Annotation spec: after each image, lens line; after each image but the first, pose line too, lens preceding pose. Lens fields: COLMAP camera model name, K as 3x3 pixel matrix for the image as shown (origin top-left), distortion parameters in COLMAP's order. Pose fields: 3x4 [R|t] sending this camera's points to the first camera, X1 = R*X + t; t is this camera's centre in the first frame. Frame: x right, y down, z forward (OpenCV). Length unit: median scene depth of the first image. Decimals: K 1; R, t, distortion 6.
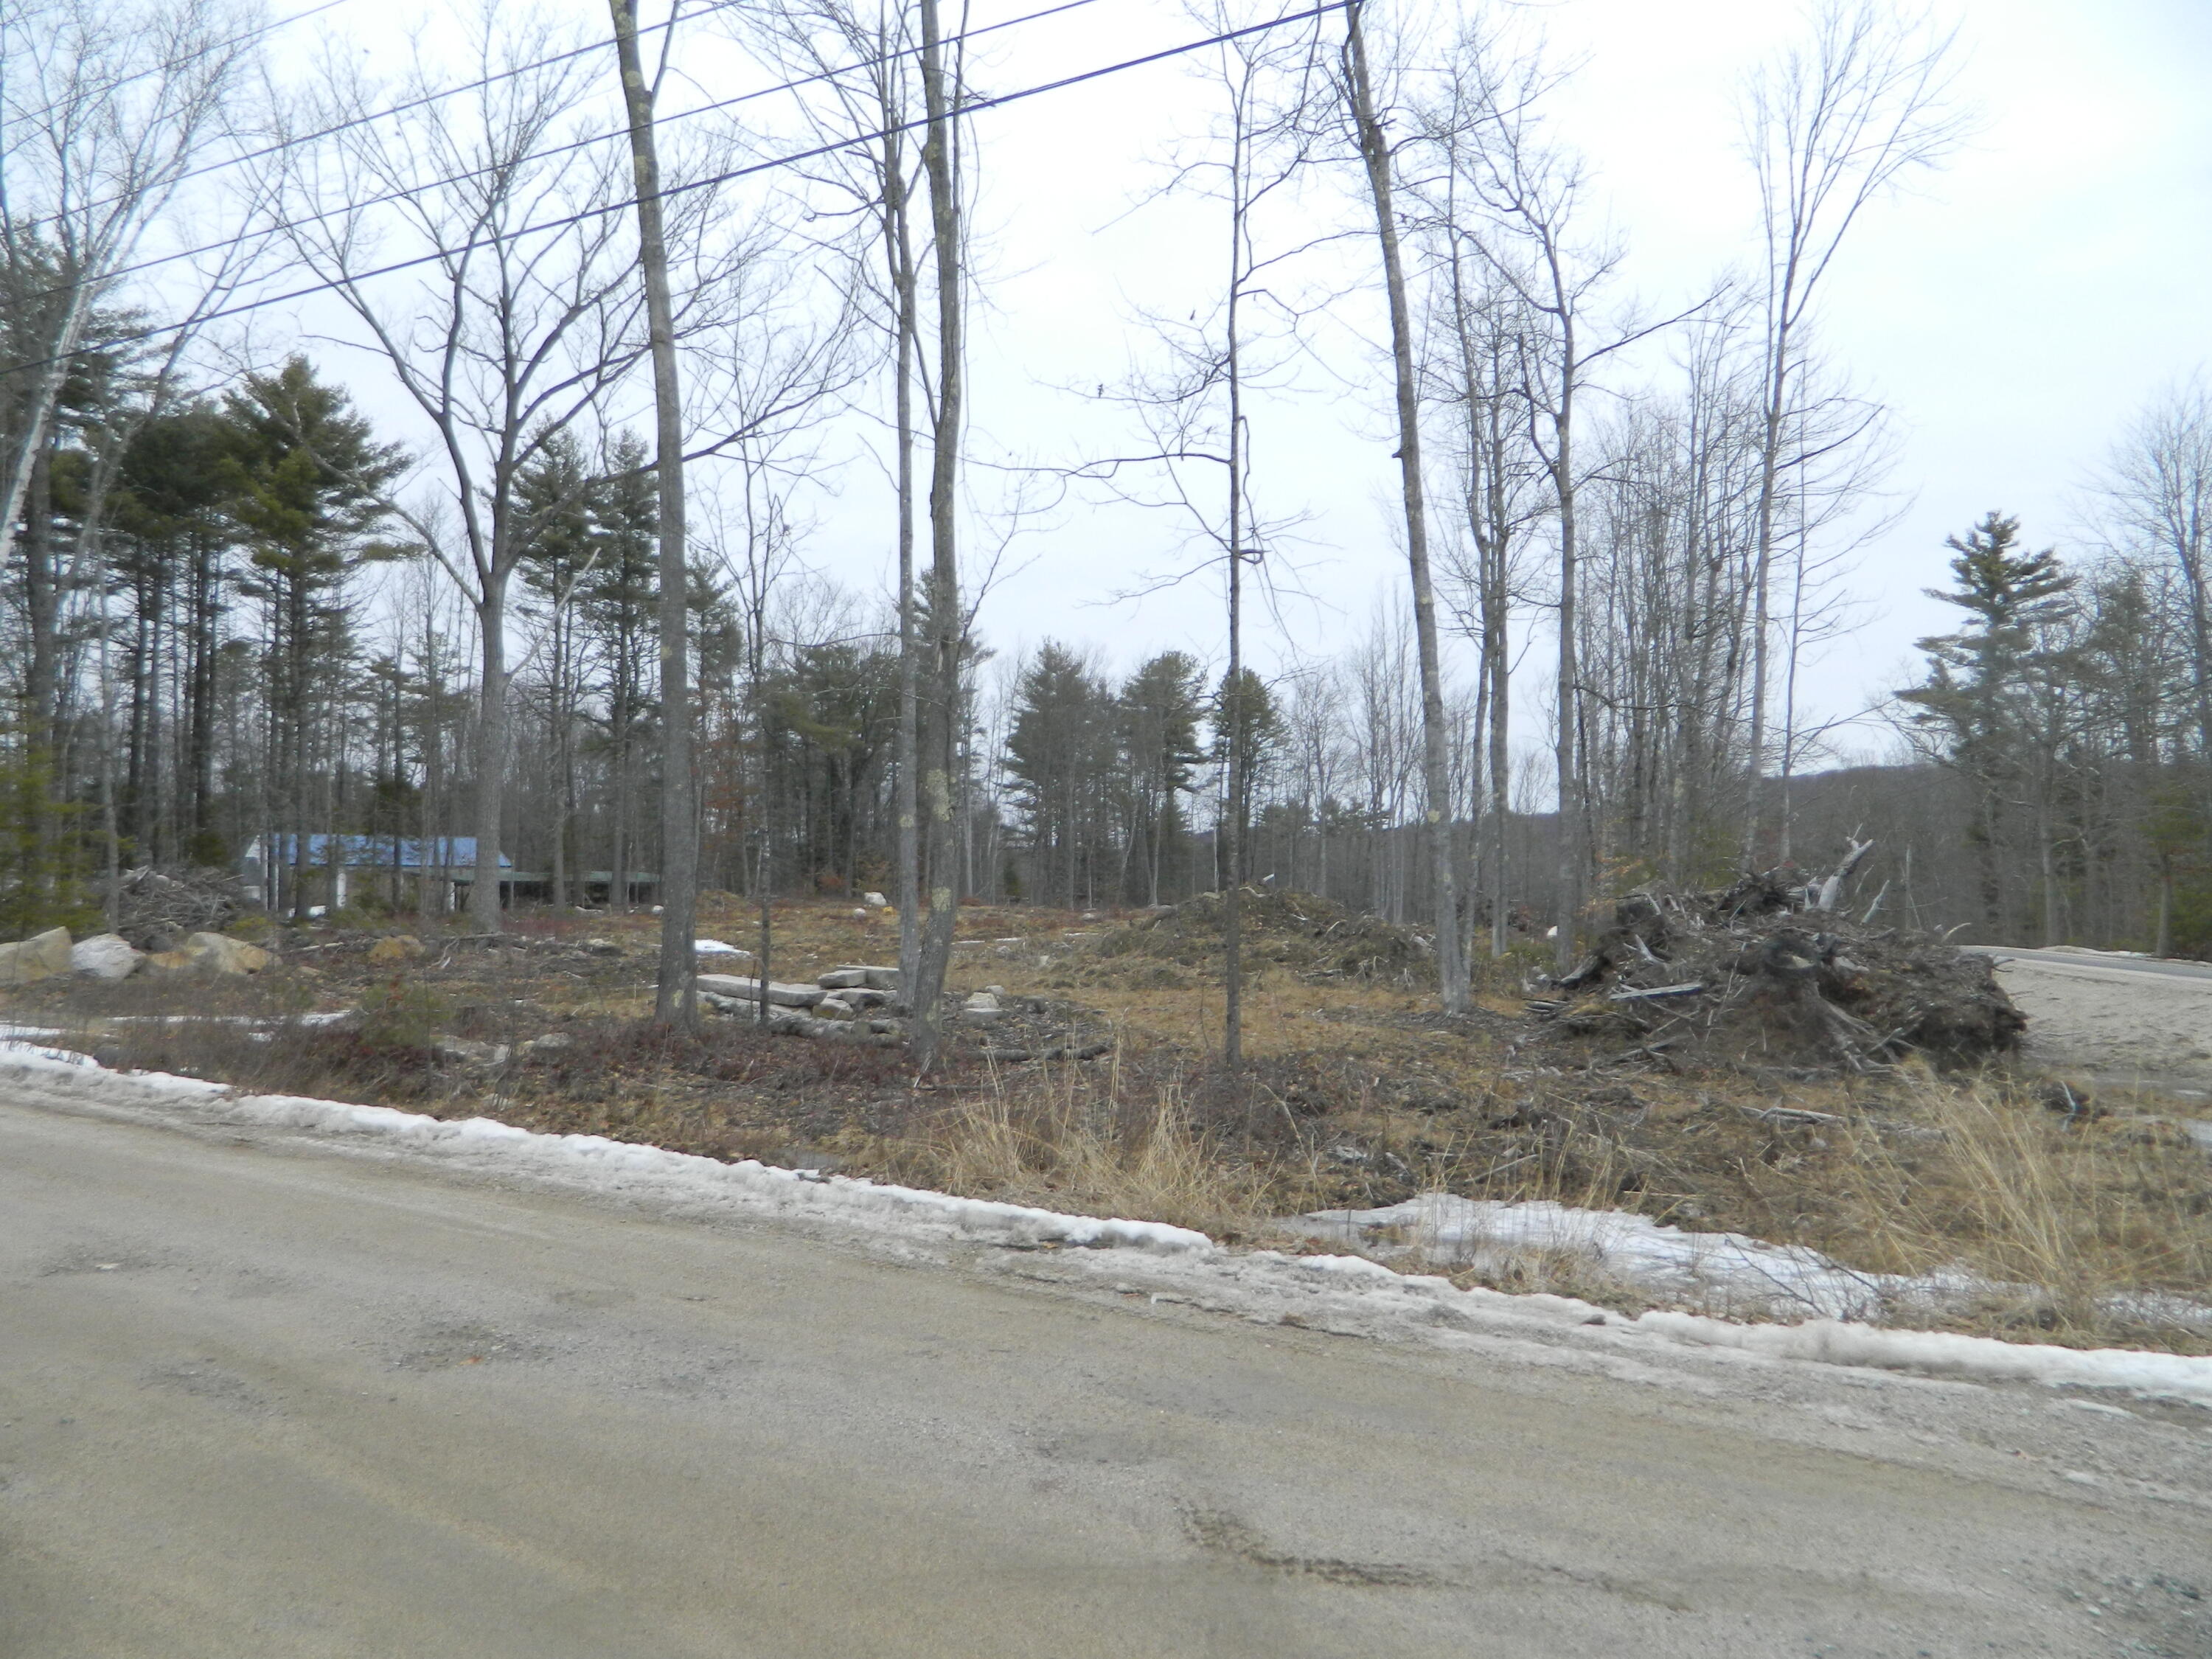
lens RADIAL K [[1640.0, 0, 1106.0], [0, 1640.0, 829.5], [0, 0, 1]] dist [-0.008397, 0.010270]
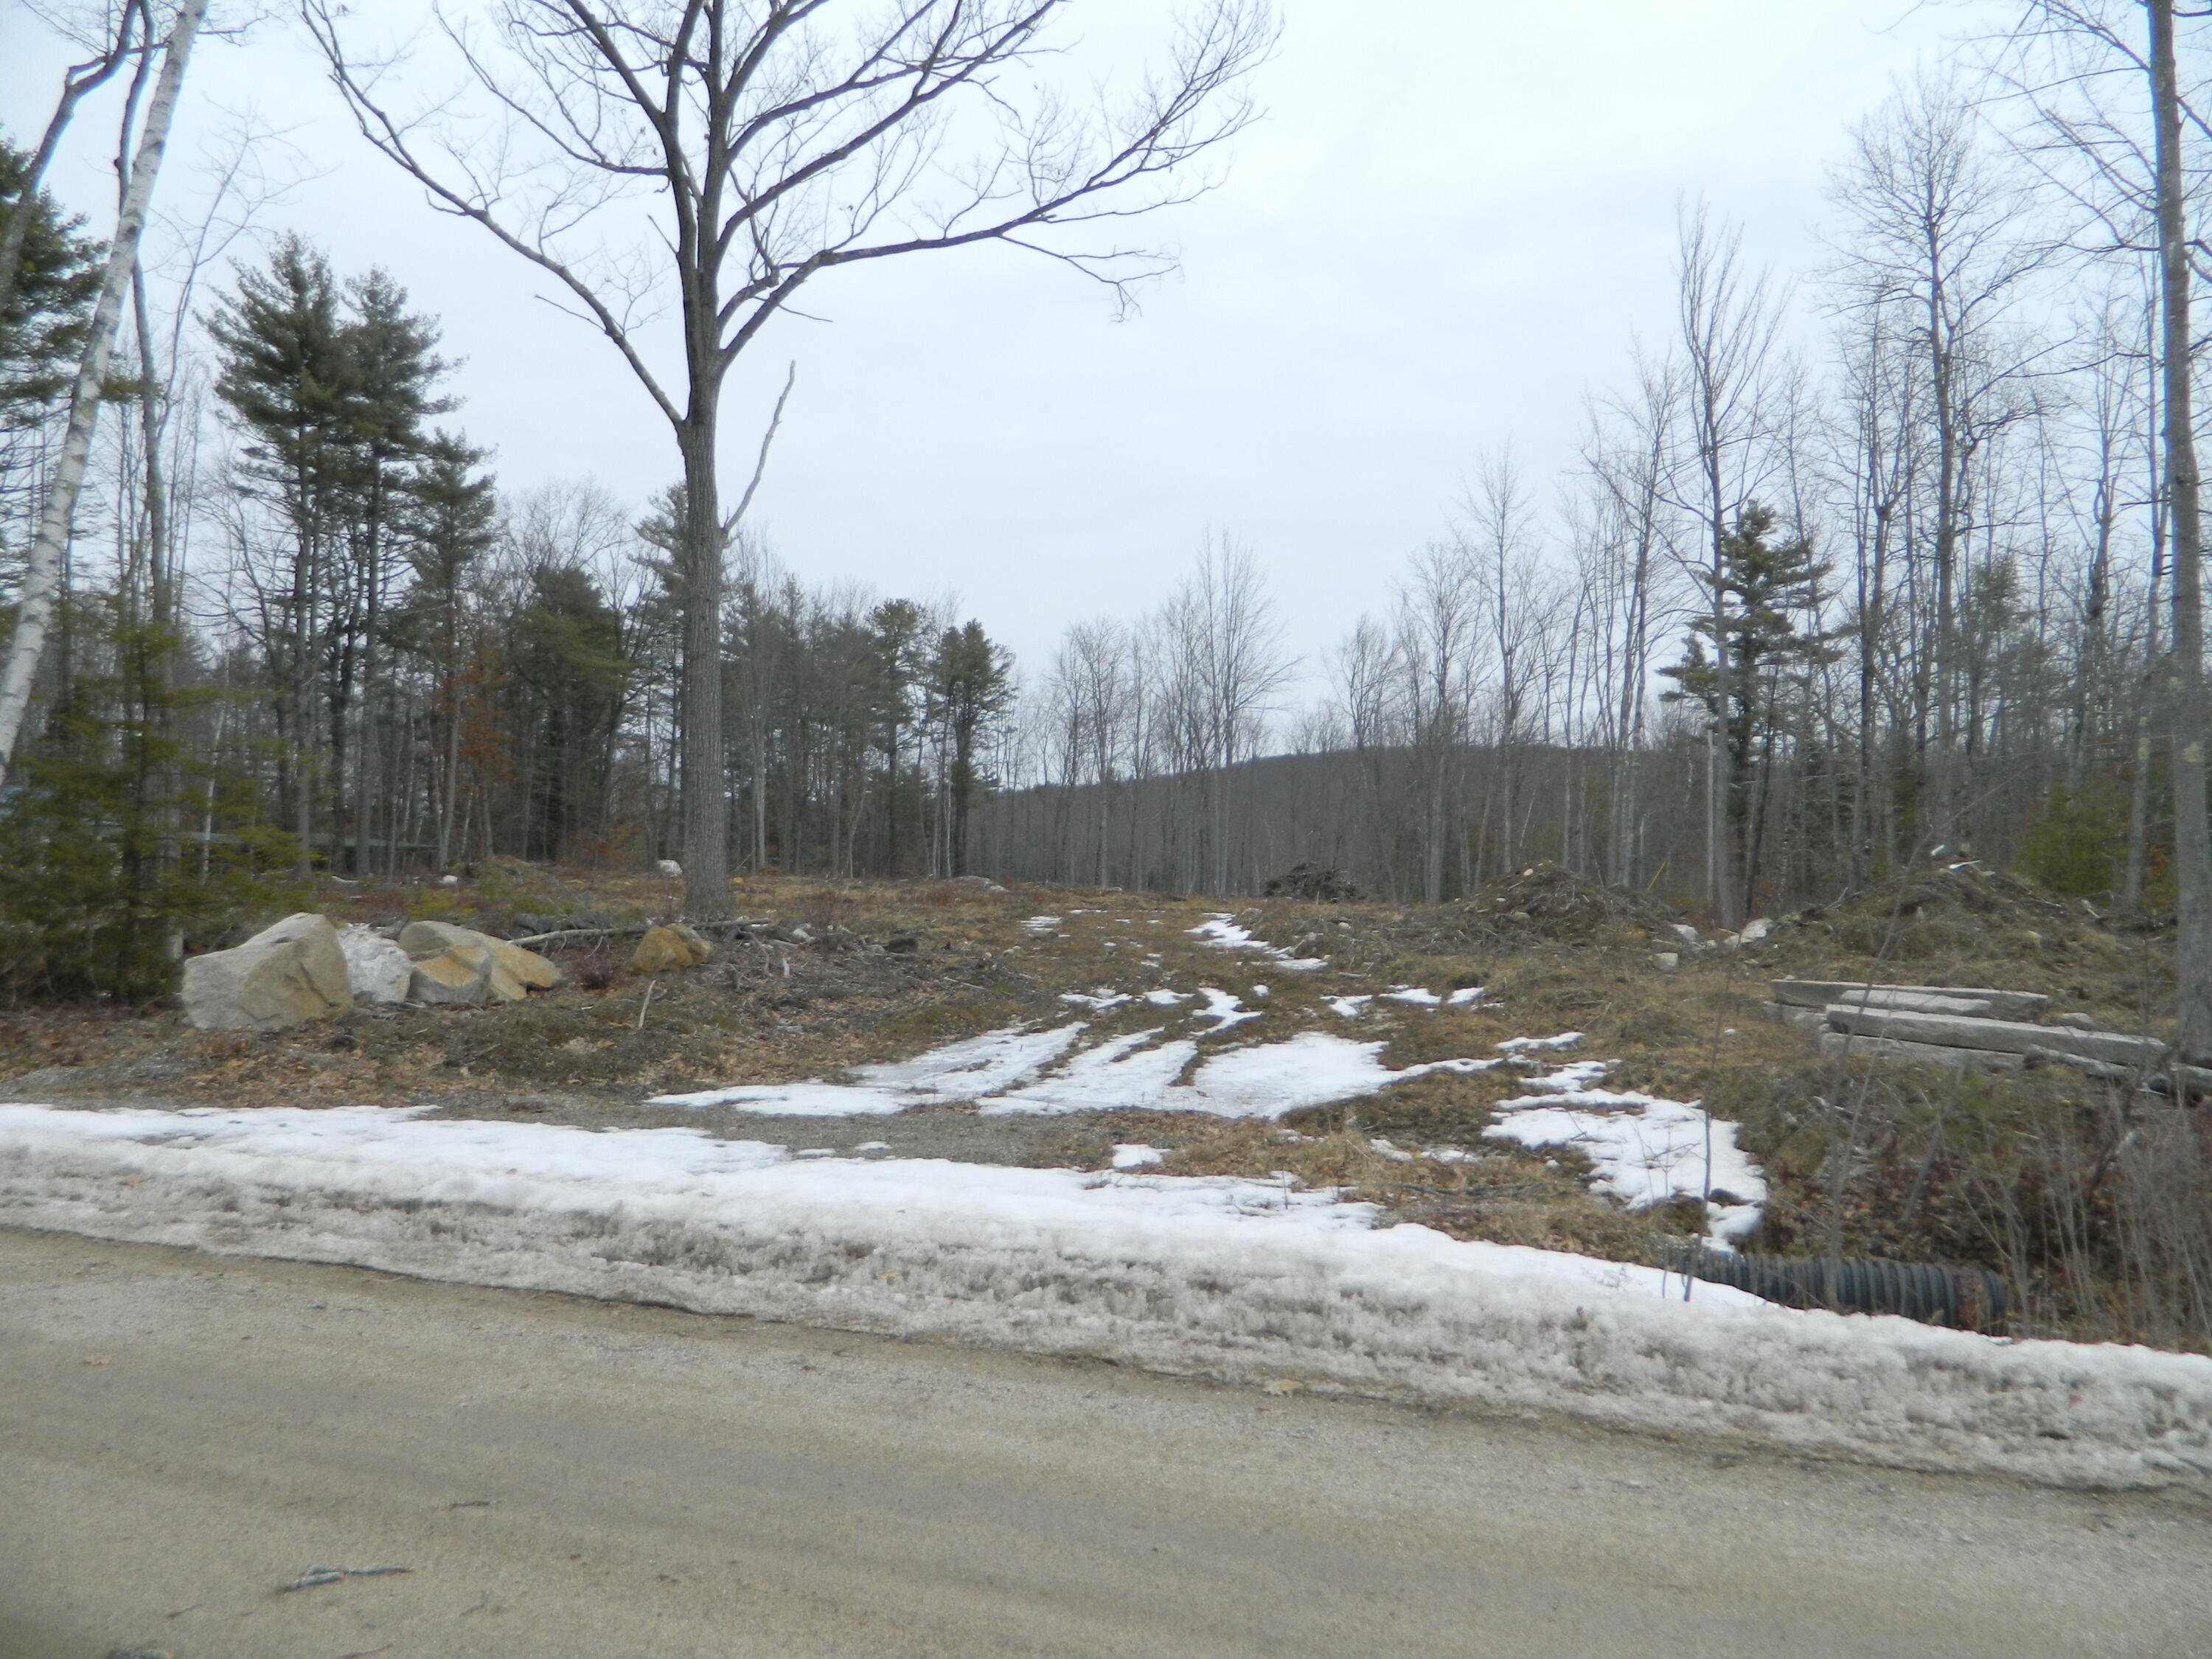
lens RADIAL K [[1640.0, 0, 1106.0], [0, 1640.0, 829.5], [0, 0, 1]] dist [-0.008397, 0.010270]
pose [[0.956946, 0.009463, 0.290112, -0.214768], [-0.014668, 0.999768, 0.015771, 0.007713], [-0.289895, -0.019347, 0.956863, 0.165460]]
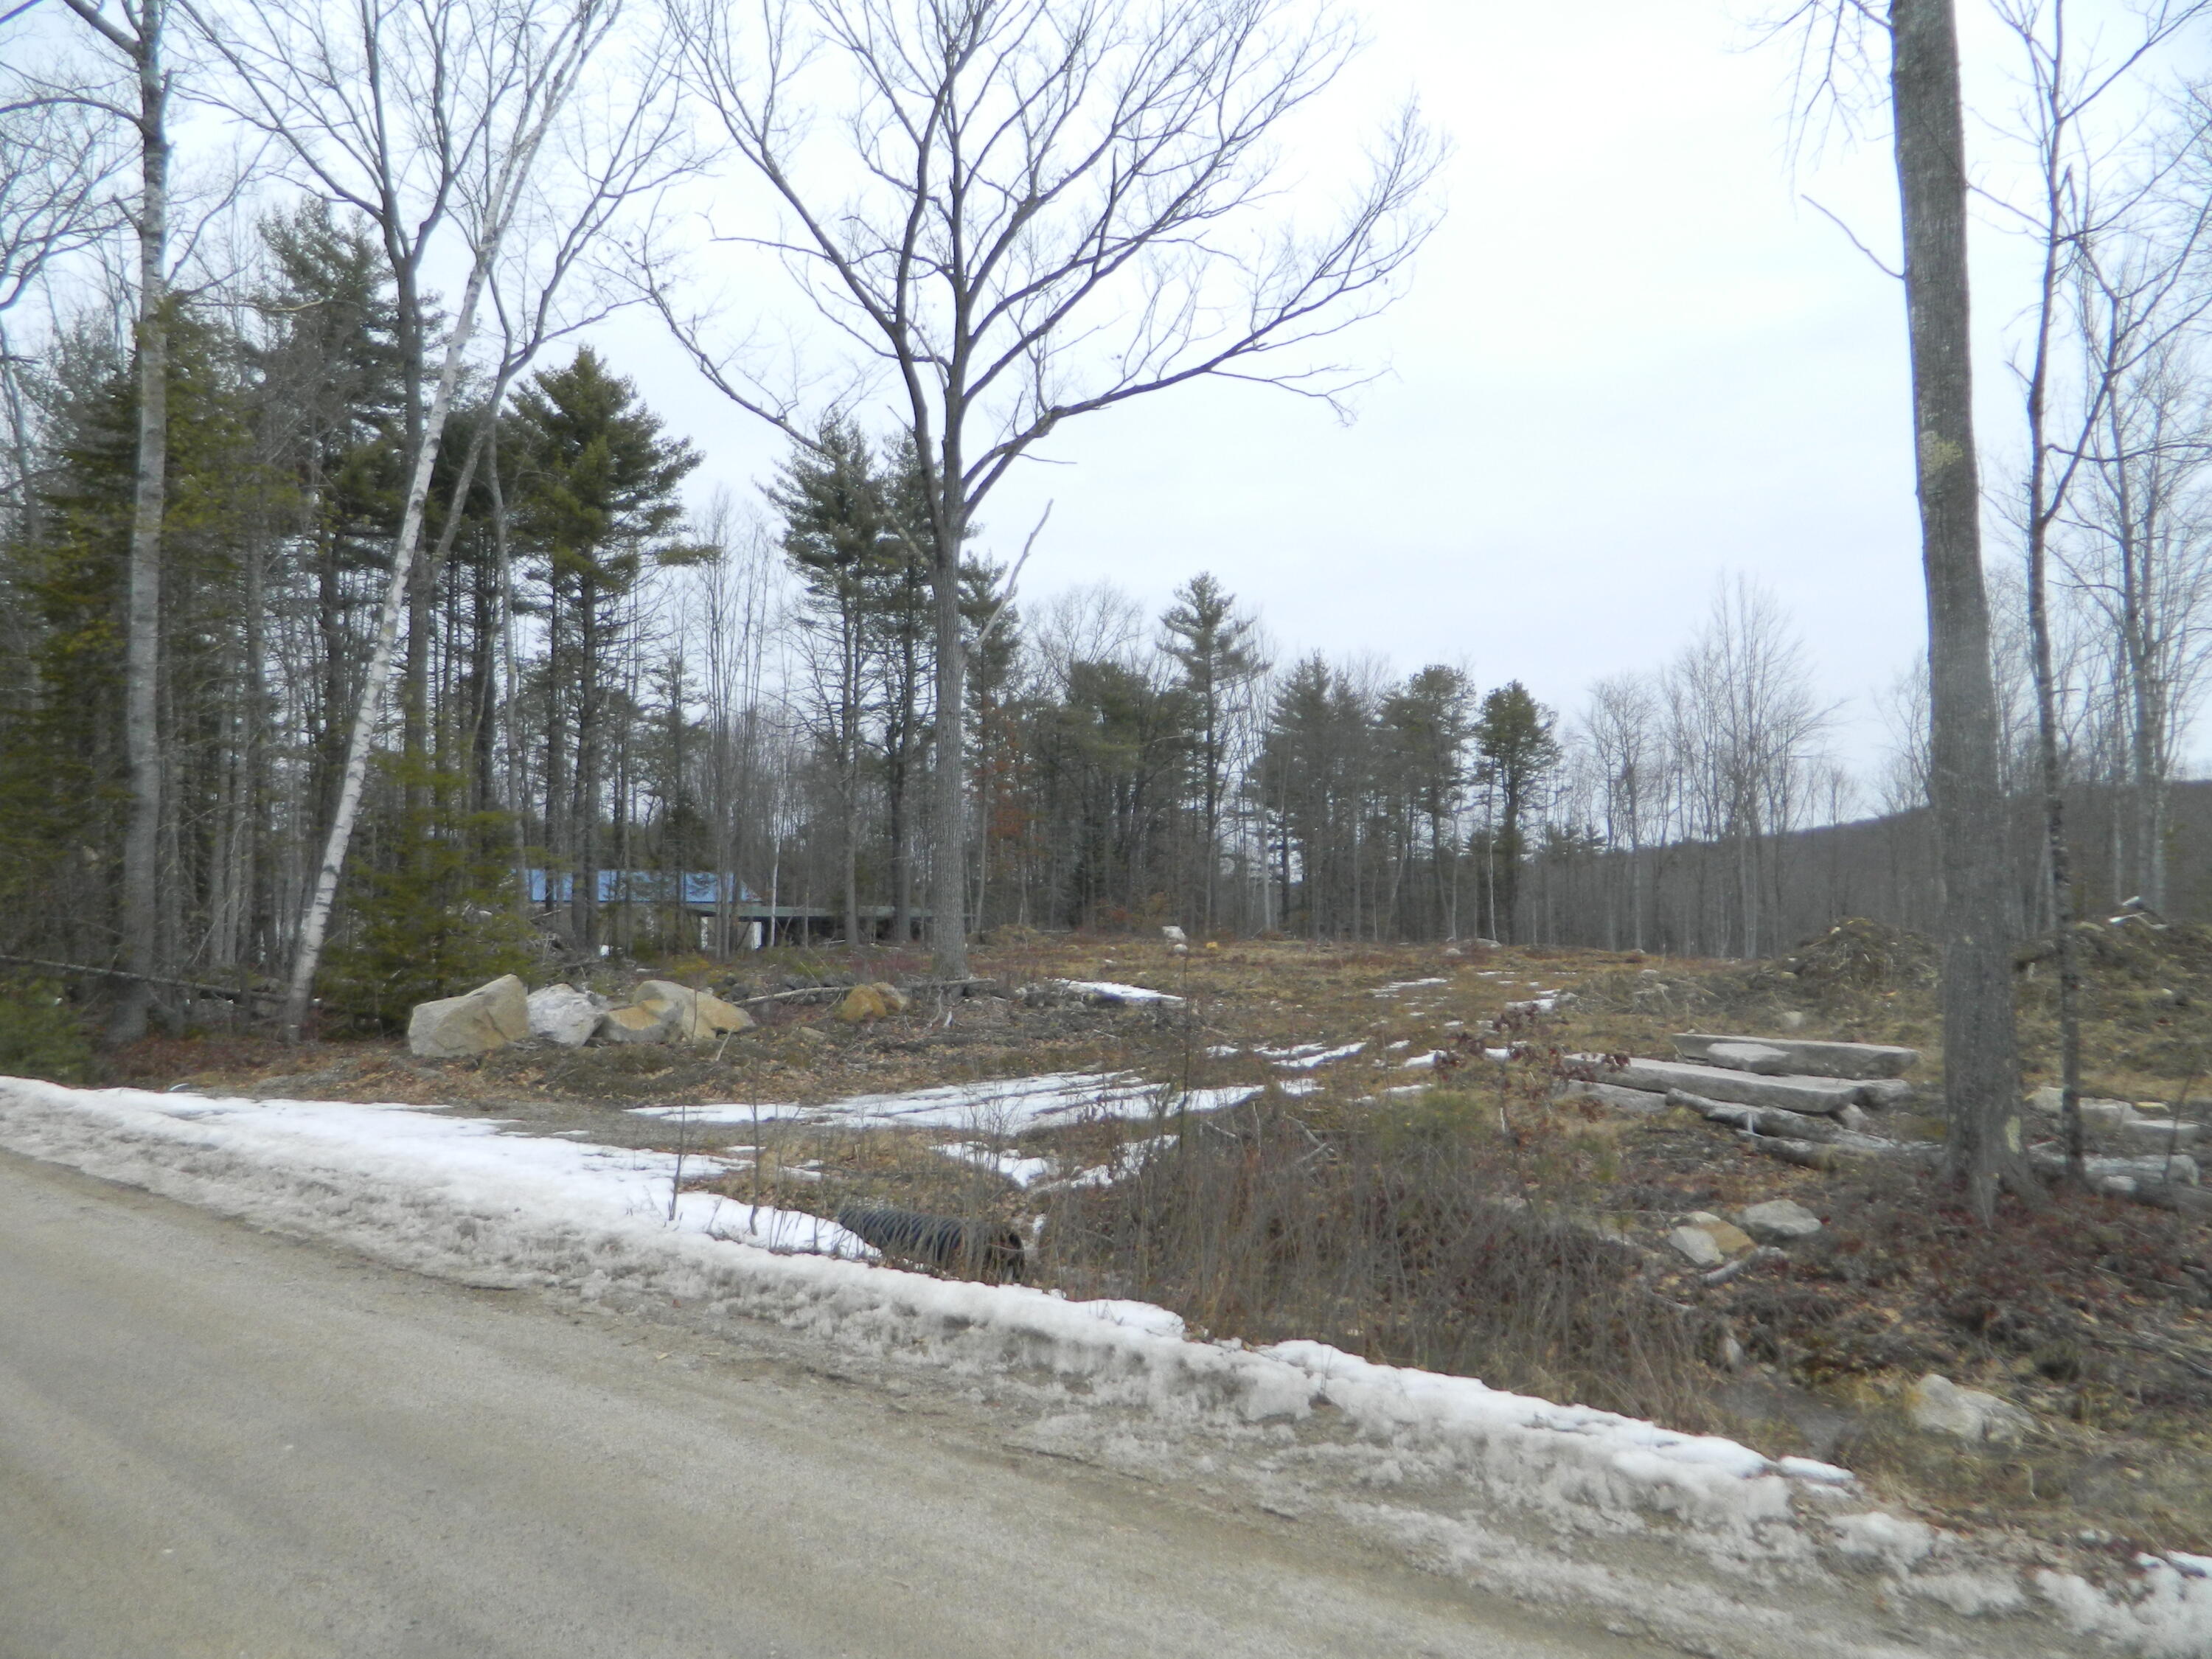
lens RADIAL K [[1640.0, 0, 1106.0], [0, 1640.0, 829.5], [0, 0, 1]] dist [-0.008397, 0.010270]
pose [[0.995713, -0.013873, -0.091456, -0.118643], [0.011946, 0.999696, -0.021582, 0.004941], [0.091727, 0.020397, 0.995575, 0.112911]]
